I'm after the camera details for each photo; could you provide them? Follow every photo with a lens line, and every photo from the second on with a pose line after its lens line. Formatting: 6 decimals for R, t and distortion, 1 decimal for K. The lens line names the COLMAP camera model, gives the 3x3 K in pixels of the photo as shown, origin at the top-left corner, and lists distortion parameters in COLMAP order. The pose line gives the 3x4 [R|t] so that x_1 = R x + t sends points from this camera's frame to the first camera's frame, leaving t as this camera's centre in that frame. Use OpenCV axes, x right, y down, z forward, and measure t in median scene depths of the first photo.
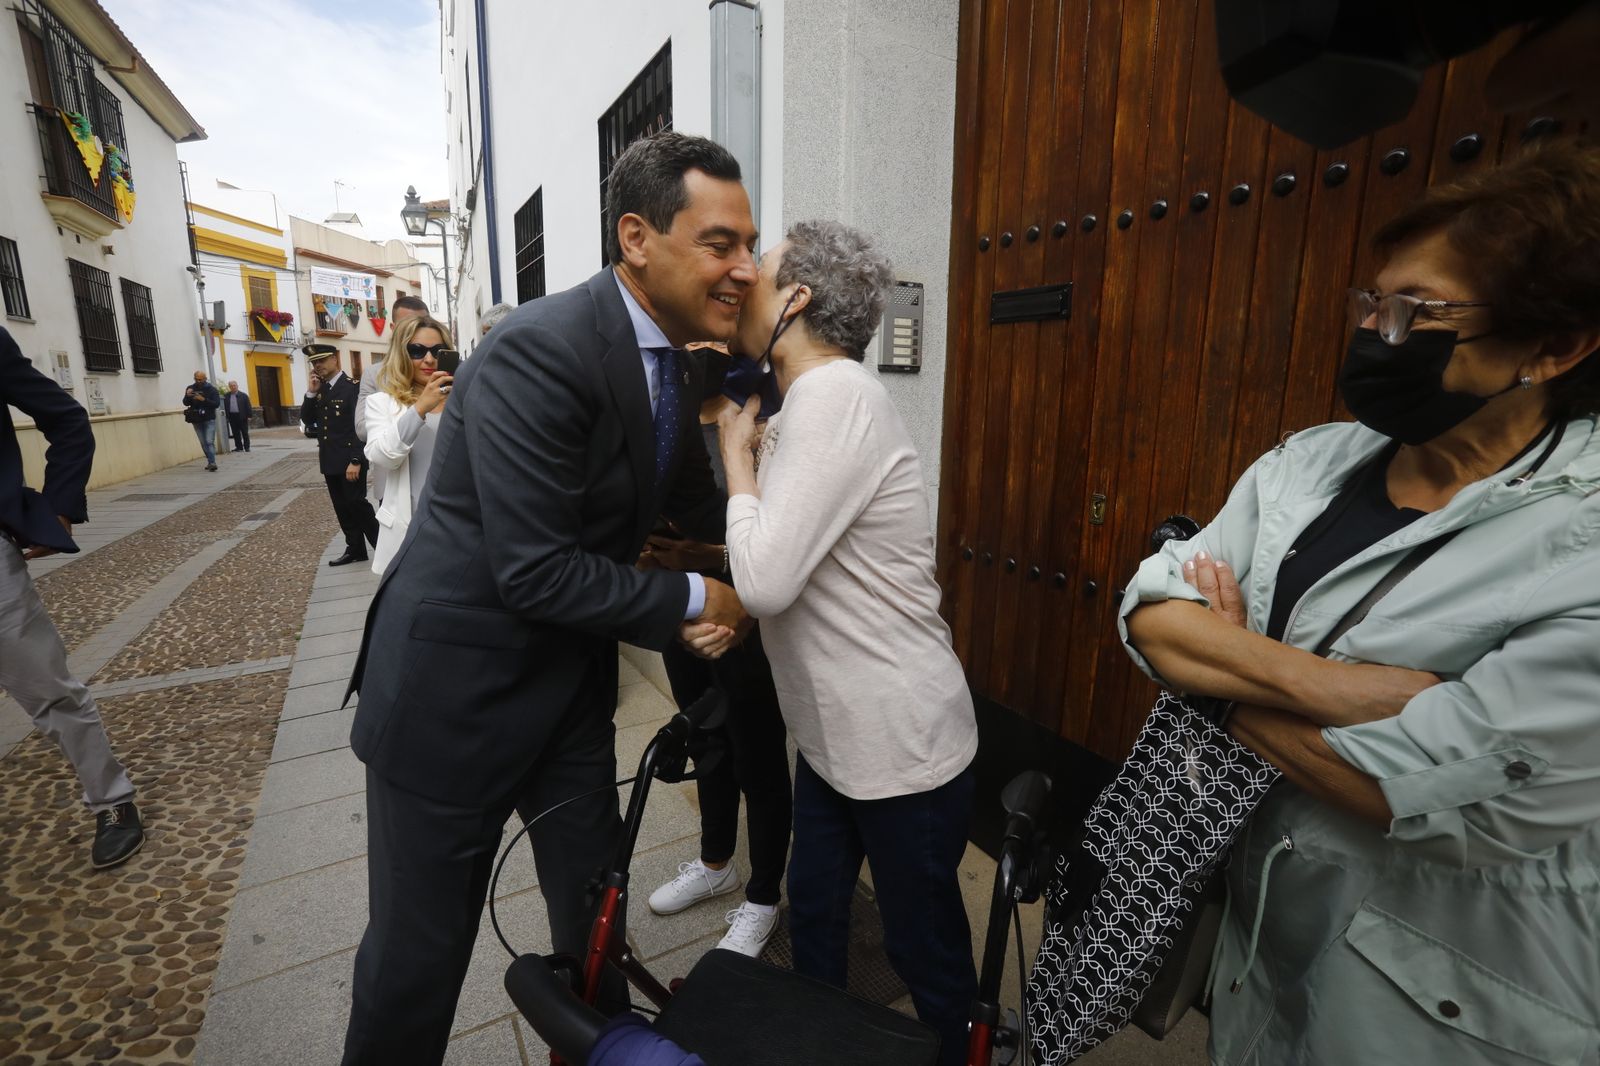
lens RADIAL K [[725.4, 0, 788.9], [0, 725.4, 533.1], [0, 0, 1]] dist [-0.061875, 0.022714]
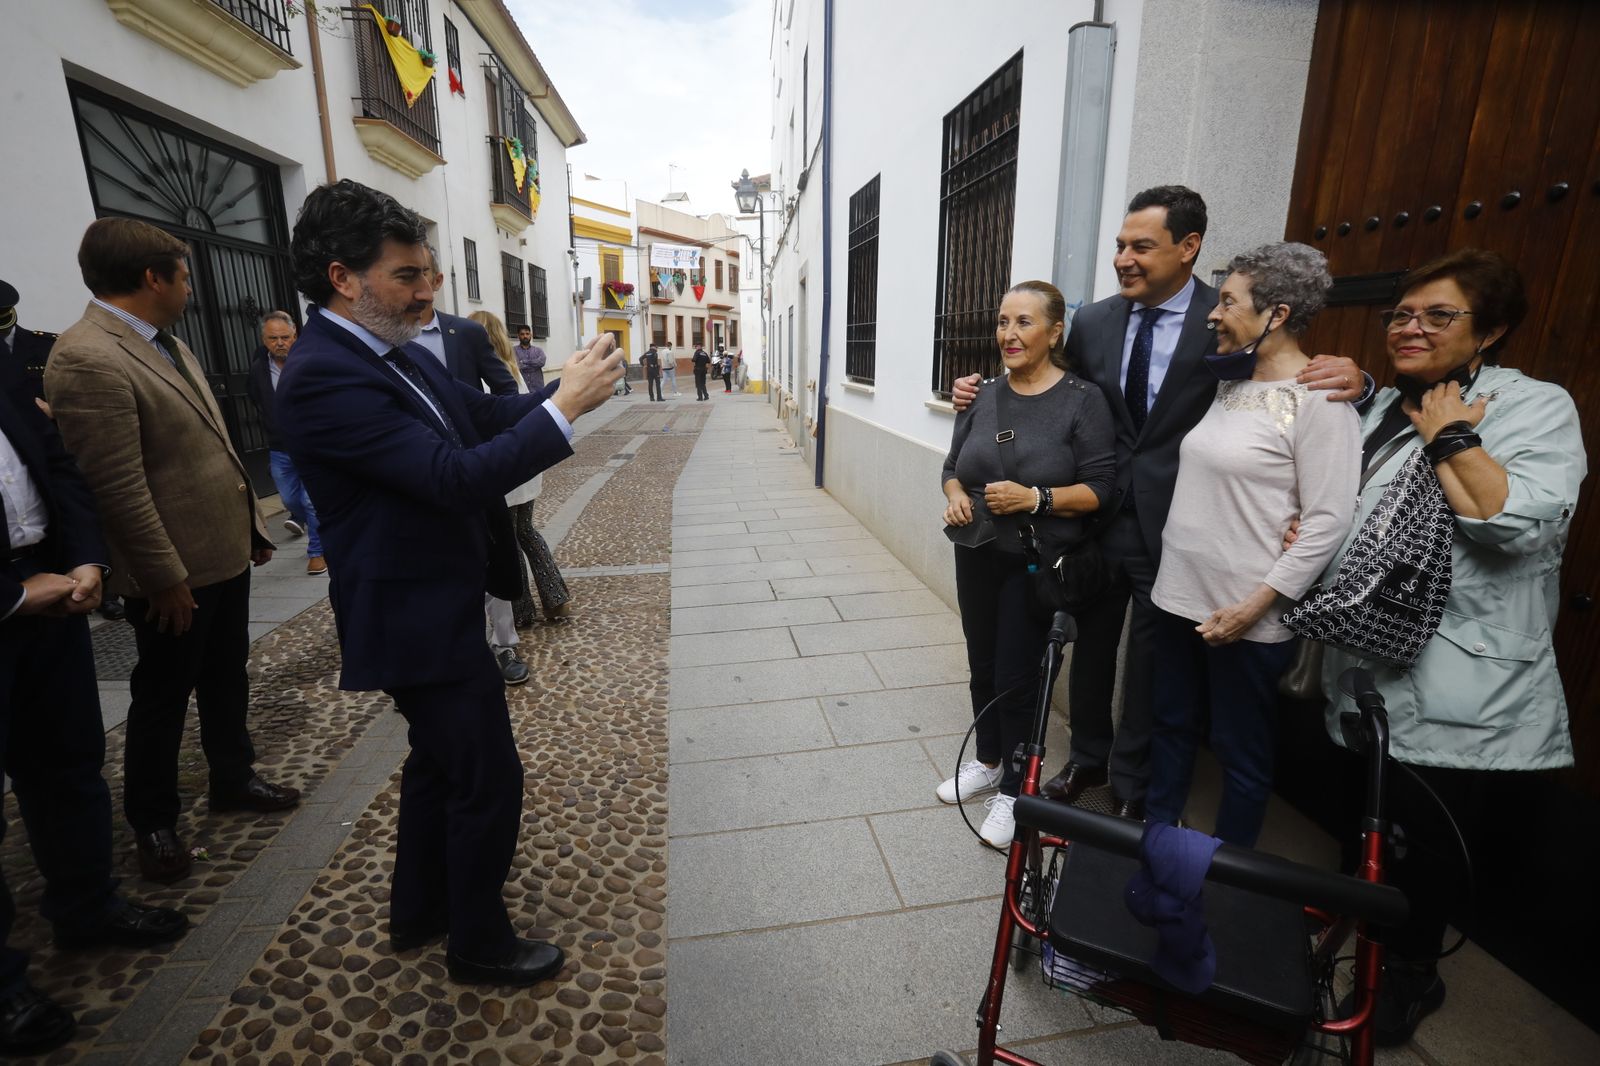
lens RADIAL K [[725.4, 0, 788.9], [0, 725.4, 533.1], [0, 0, 1]] dist [-0.061875, 0.022714]
pose [[0.928208, 0.083354, -0.362605, -0.033622], [-0.063790, 0.995804, 0.065619, 0.022608], [0.366553, -0.037777, 0.929630, -0.186749]]
